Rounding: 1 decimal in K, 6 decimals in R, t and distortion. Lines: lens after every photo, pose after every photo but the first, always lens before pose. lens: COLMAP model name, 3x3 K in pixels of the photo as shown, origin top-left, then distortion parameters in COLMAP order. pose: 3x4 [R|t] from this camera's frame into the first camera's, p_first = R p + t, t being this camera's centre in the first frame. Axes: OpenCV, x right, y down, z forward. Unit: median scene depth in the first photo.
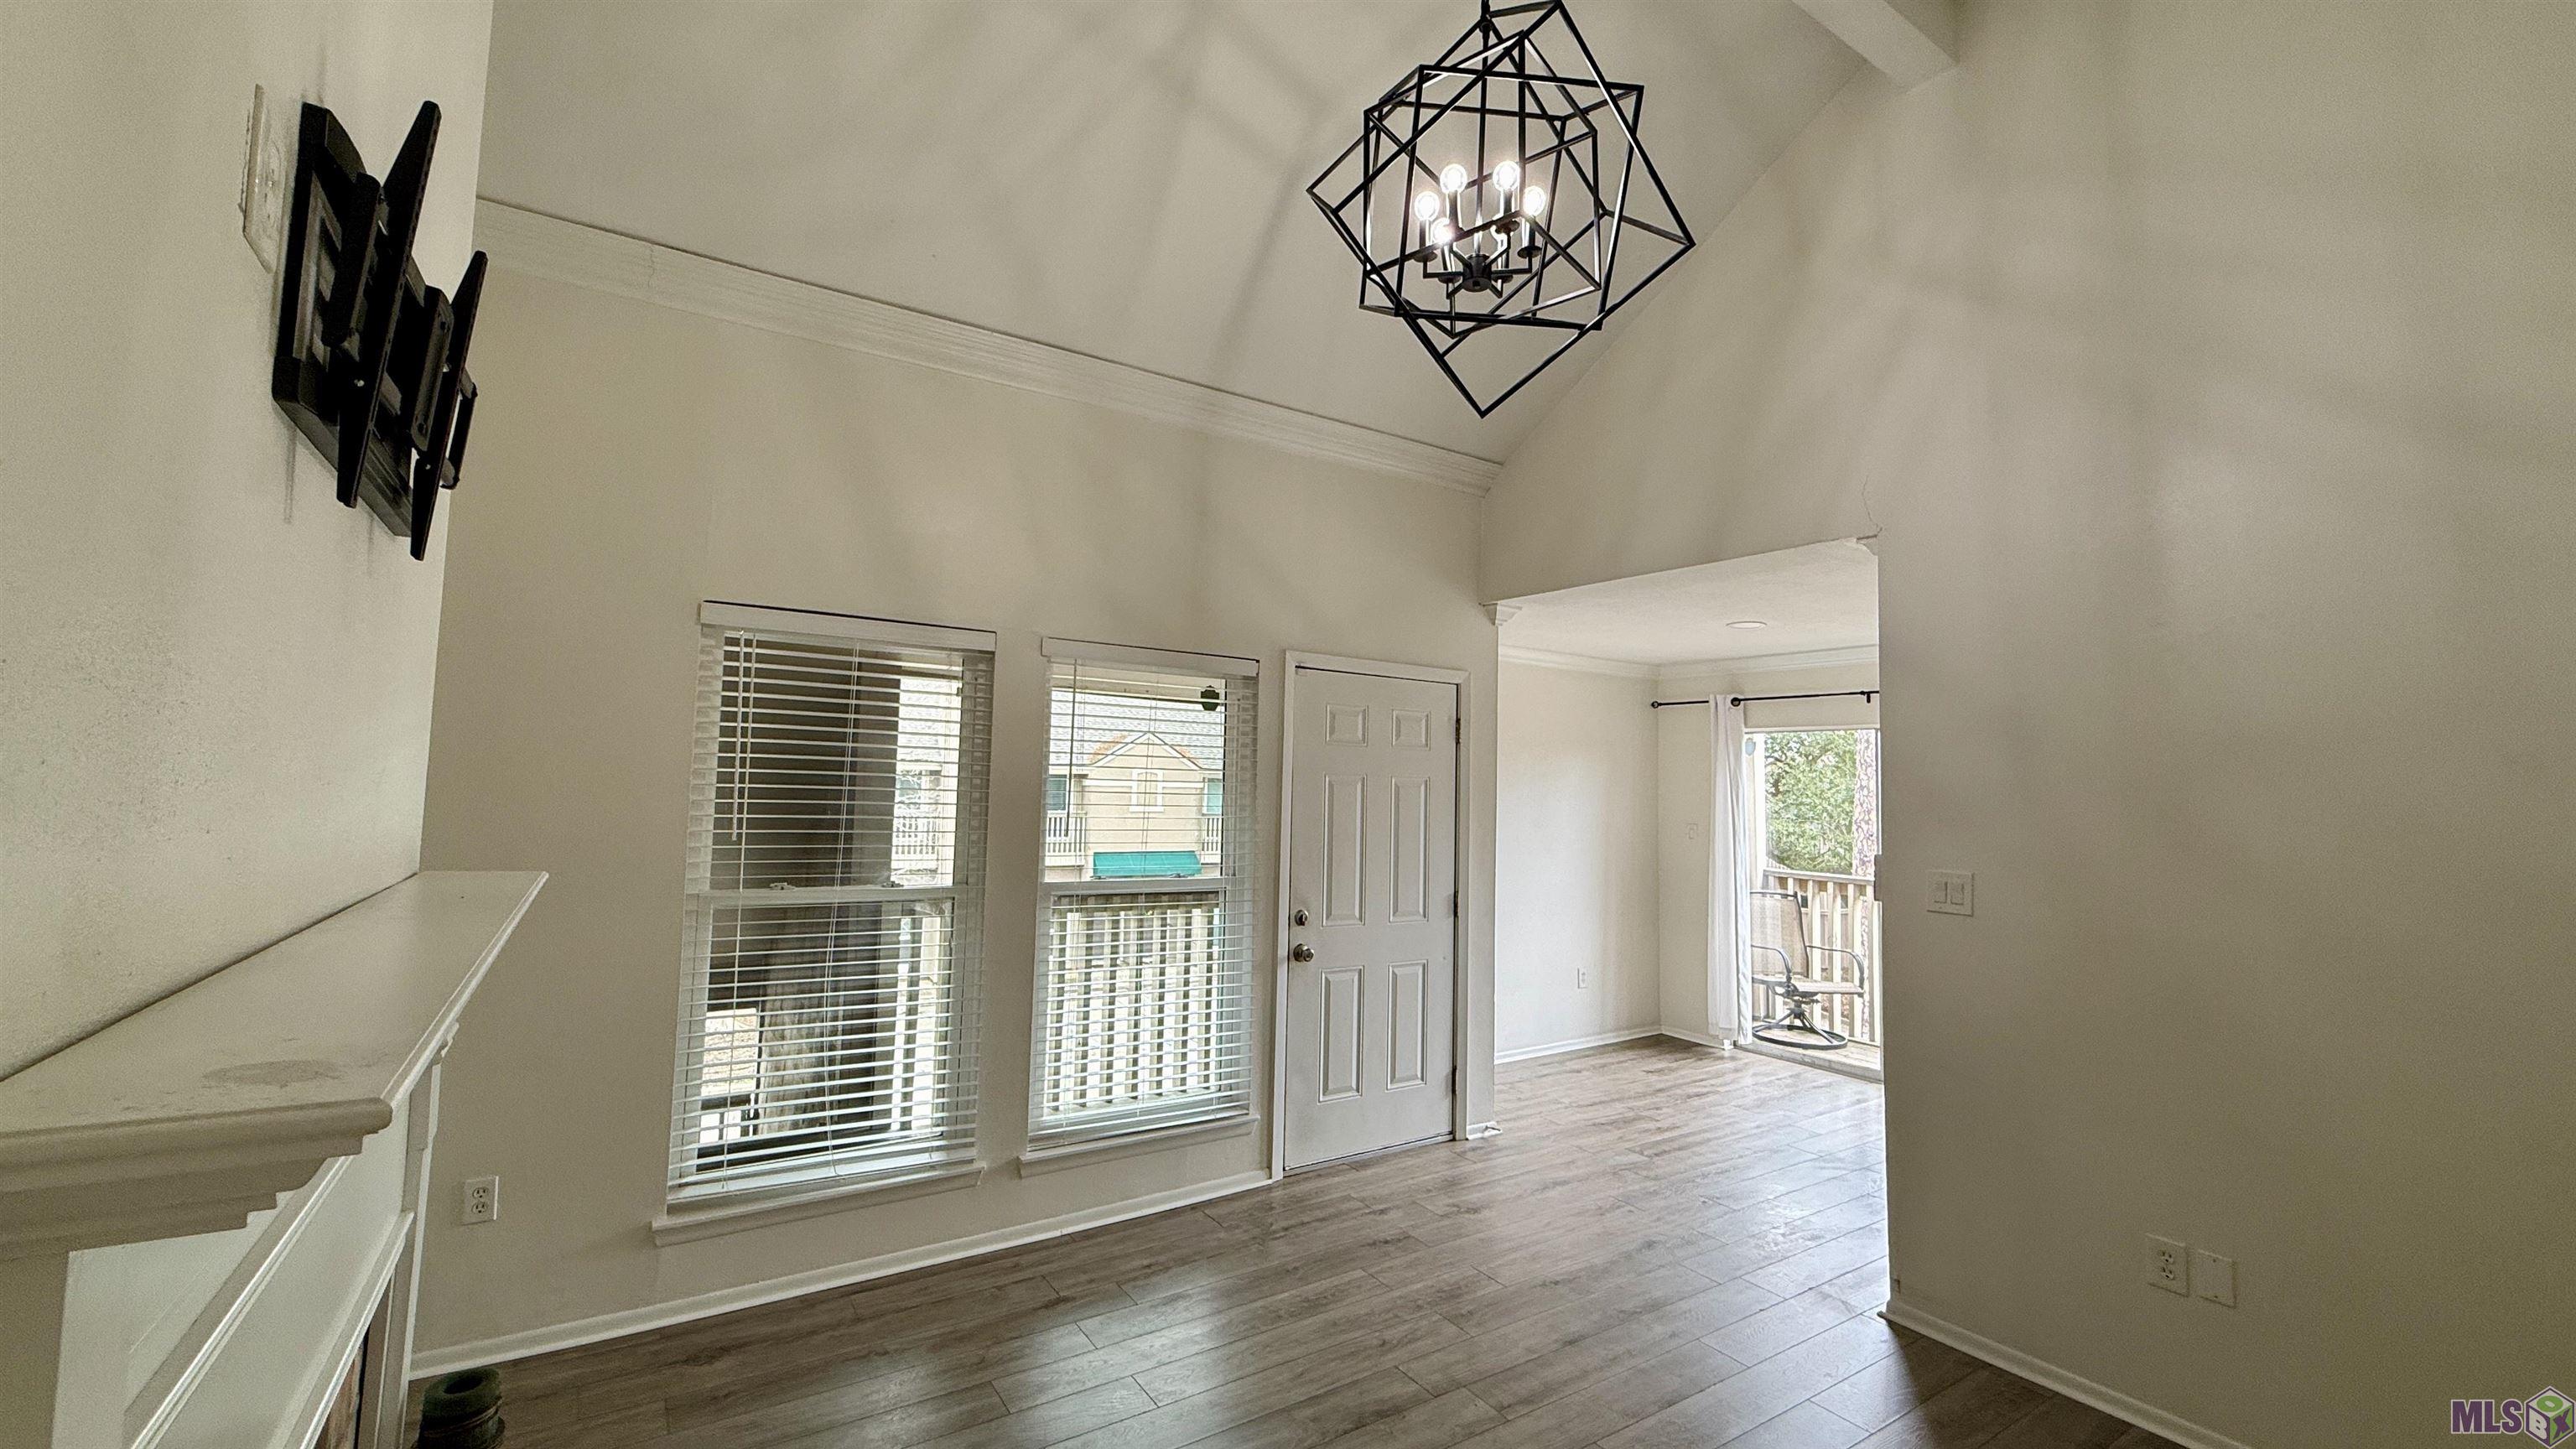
lens RADIAL K [[1028.6, 0, 1283.1], [0, 1028.6, 723.8], [0, 0, 1]] dist [-0.000035, 0.000170]
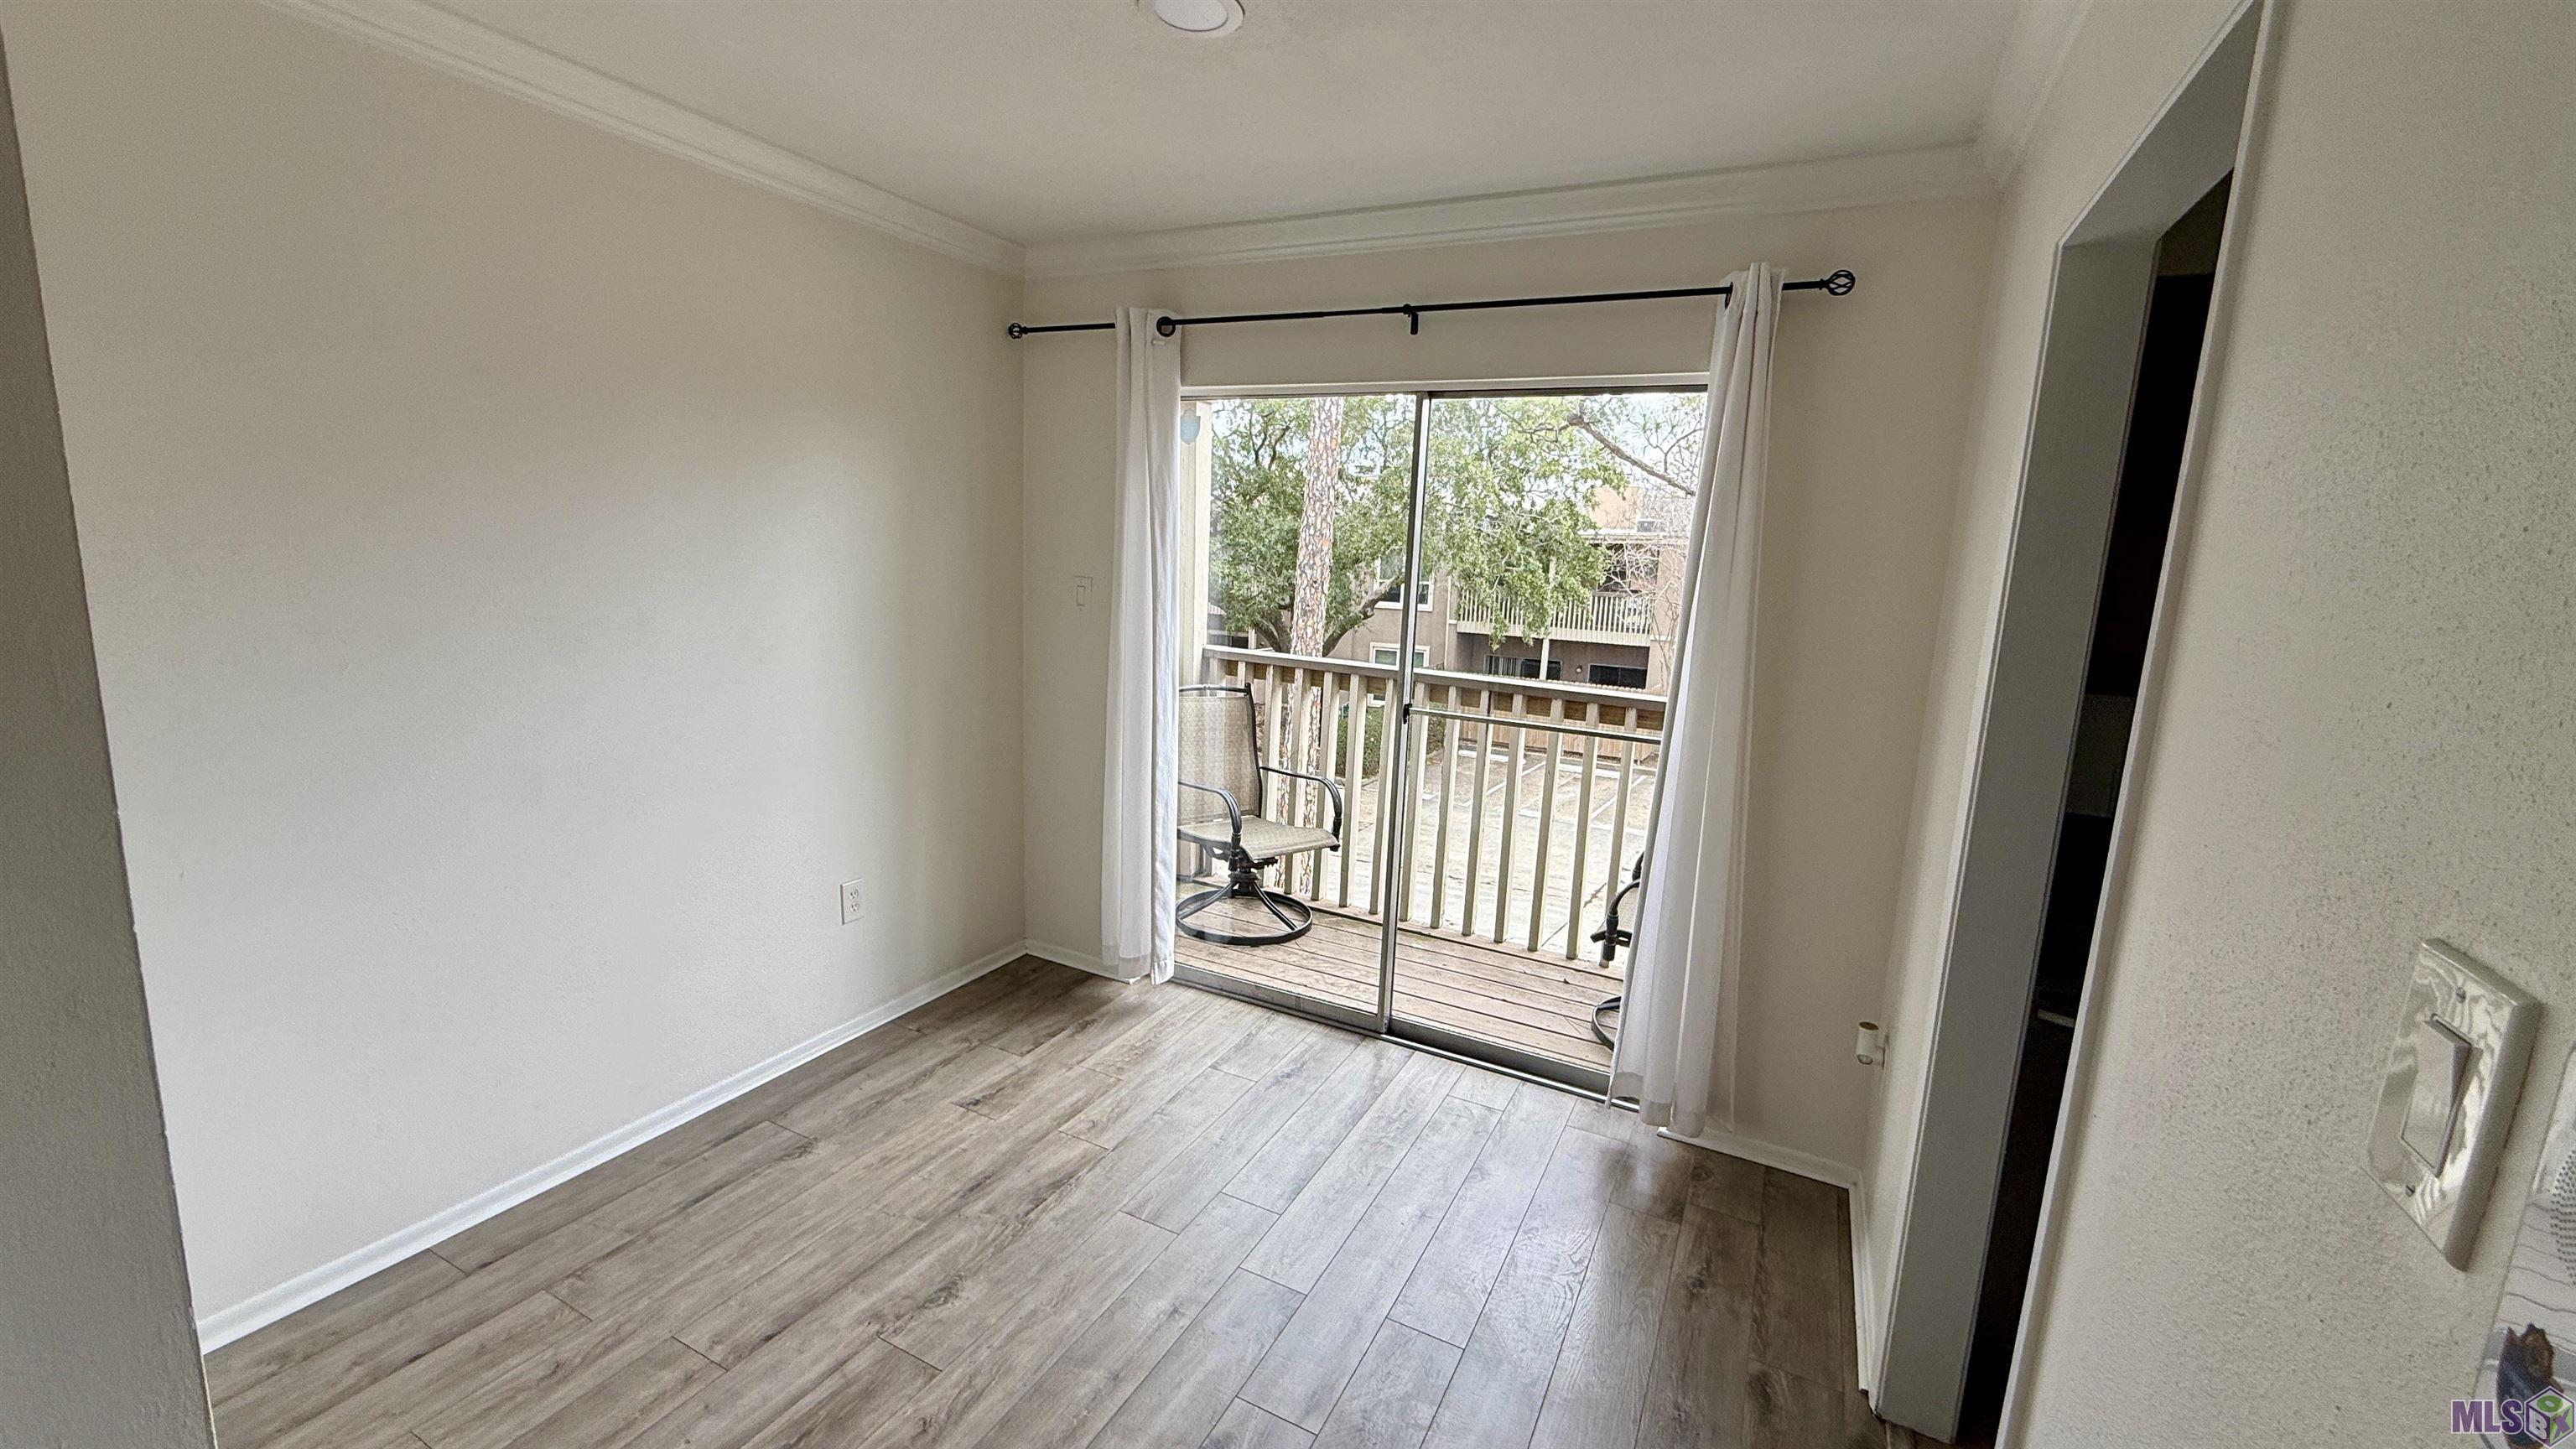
lens RADIAL K [[1028.6, 0, 1283.1], [0, 1028.6, 723.8], [0, 0, 1]] dist [-0.000035, 0.000170]
pose [[0.870386, -0.068040, 0.487647, 0.219454], [-0.056525, 0.970050, 0.236239, 0.039418], [-0.489115, -0.233183, 0.840471, 0.478914]]
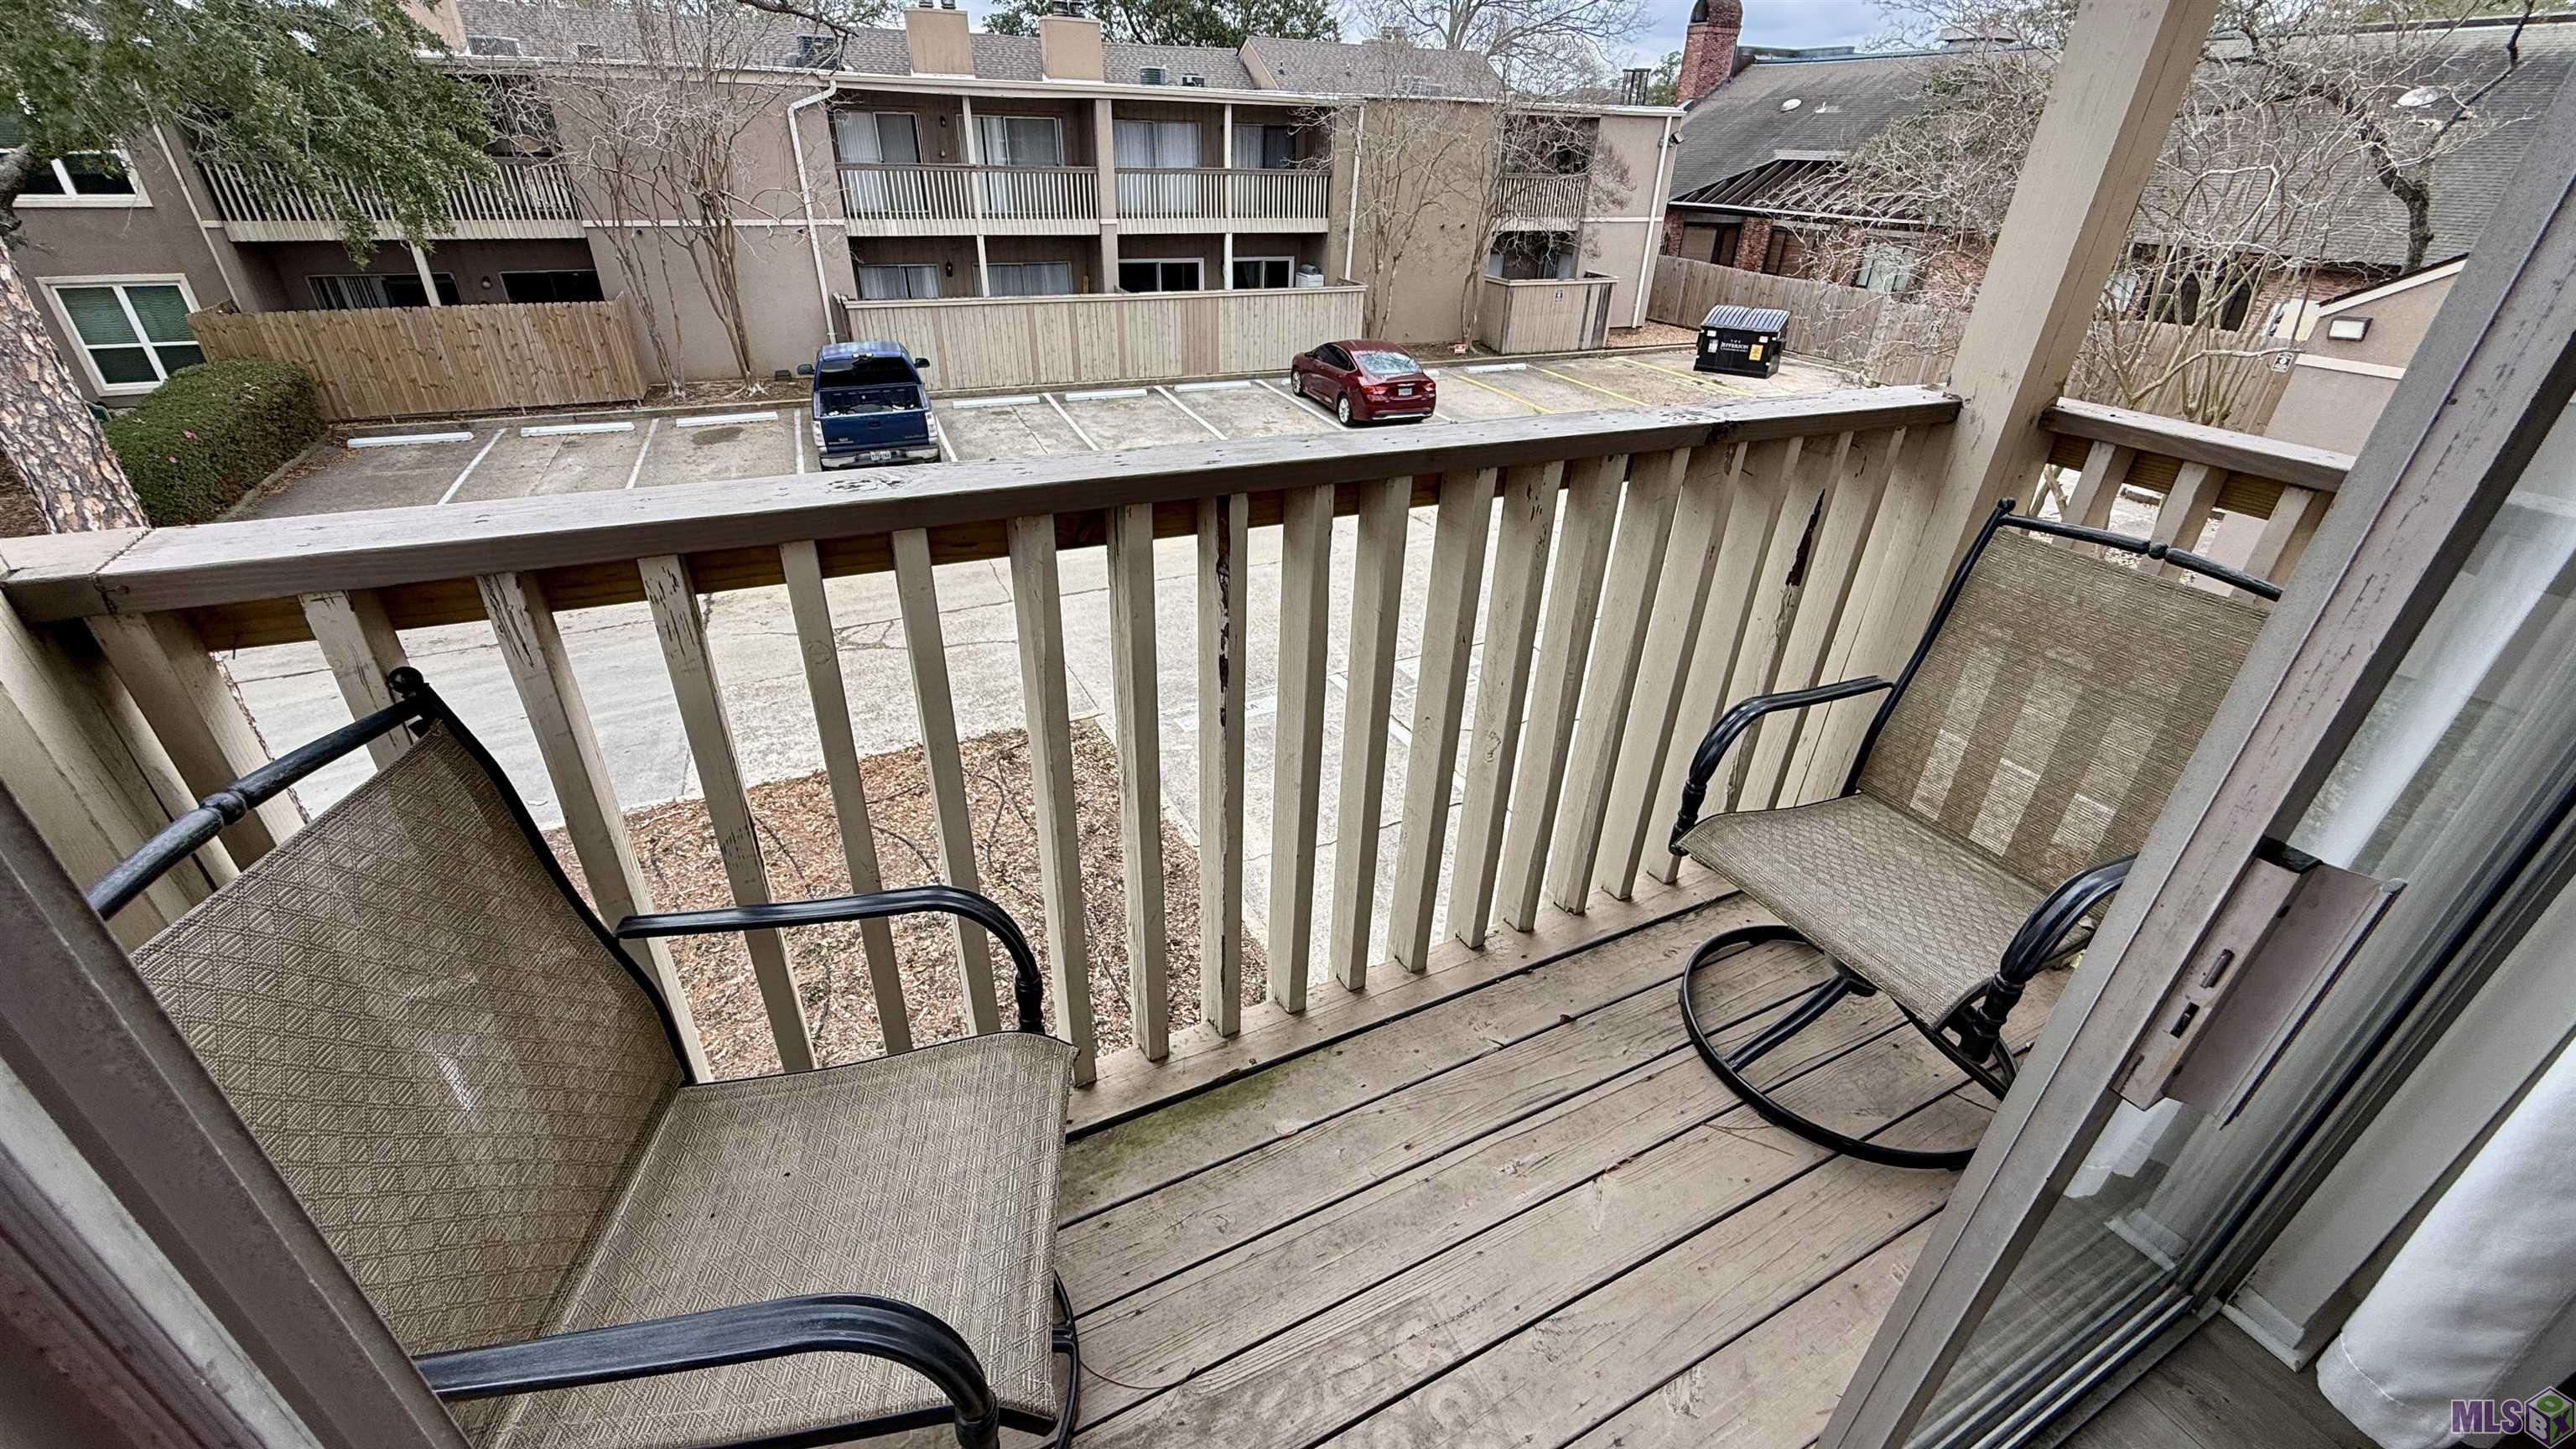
lens RADIAL K [[1028.6, 0, 1283.1], [0, 1028.6, 723.8], [0, 0, 1]] dist [-0.000035, 0.000170]
pose [[0.107003, -0.508387, 0.854455, 0.383353], [-0.090573, 0.850832, 0.517573, 0.084665], [-0.990125, -0.132773, 0.044996, 0.854828]]
